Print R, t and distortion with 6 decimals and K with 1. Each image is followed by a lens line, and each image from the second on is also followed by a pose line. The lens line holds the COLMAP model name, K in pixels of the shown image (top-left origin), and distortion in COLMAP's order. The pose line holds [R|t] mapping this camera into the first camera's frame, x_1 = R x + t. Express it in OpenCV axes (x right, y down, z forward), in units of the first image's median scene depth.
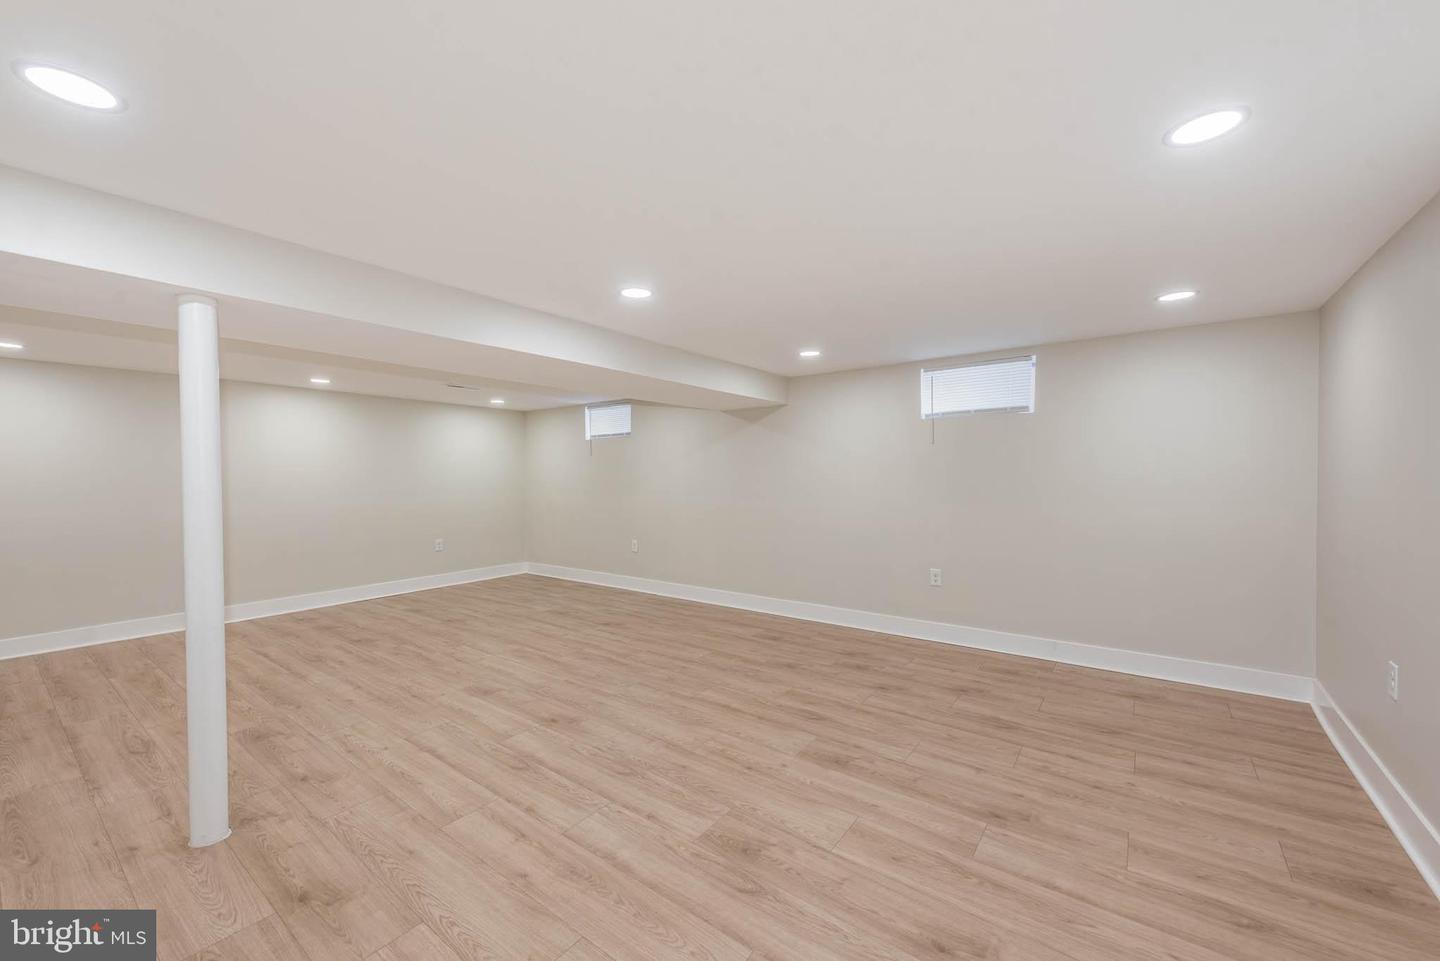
lens RADIAL K [[581.6, 0, 729.4], [0, 581.6, 475.5], [0, 0, 1]] dist [0.008382, -0.001700]
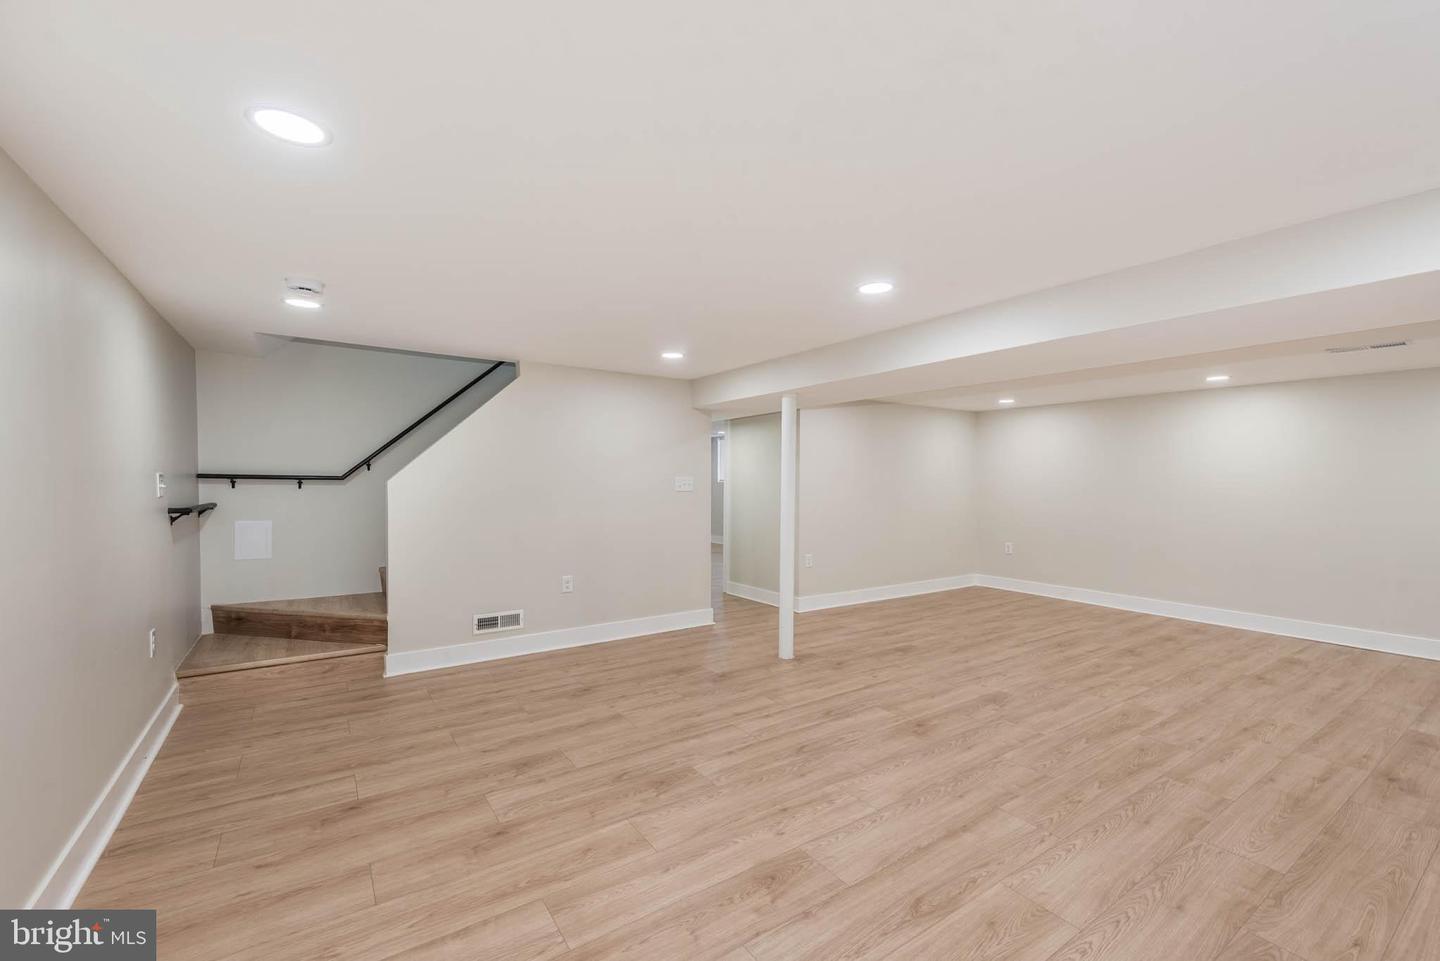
lens RADIAL K [[581.6, 0, 716.0], [0, 581.6, 487.7], [0, 0, 1]] dist [0.008382, -0.001700]
pose [[-0.340293, 0.019817, -0.940111, 0.715577], [-0.005167, 0.999723, 0.022944, -0.010593], [0.940305, 0.012666, -0.340096, 0.950942]]
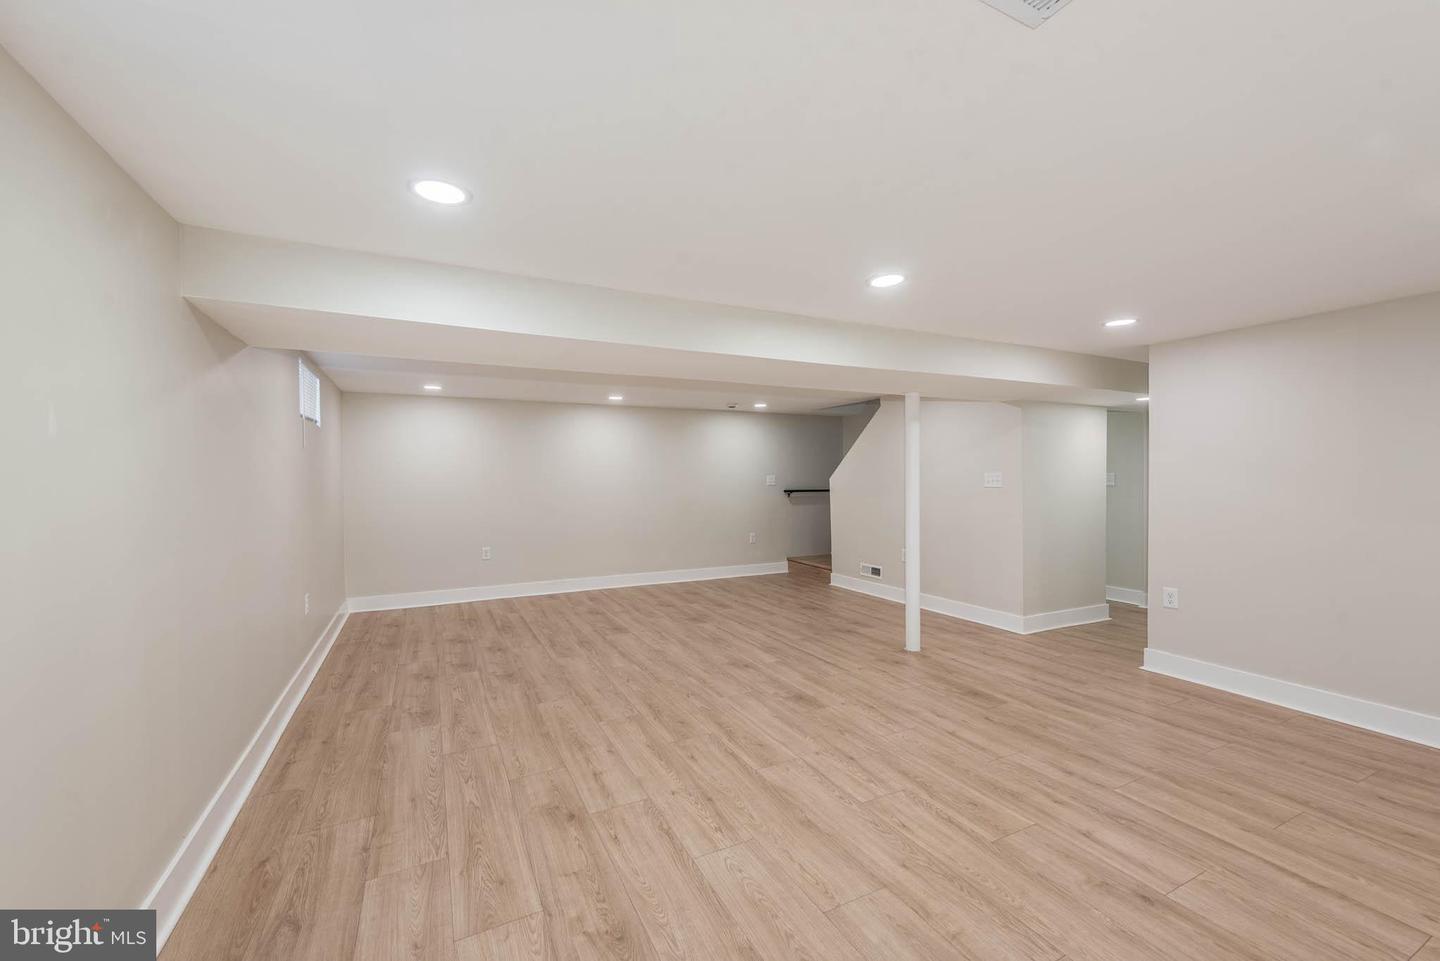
lens RADIAL K [[581.6, 0, 712.4], [0, 581.6, 477.4], [0, 0, 1]] dist [0.008382, -0.001700]
pose [[-0.891068, 0.014360, 0.453642, -0.784713], [0.015181, 0.999883, -0.001833, 0.000690], [-0.453616, 0.005254, -0.891182, 2.070828]]
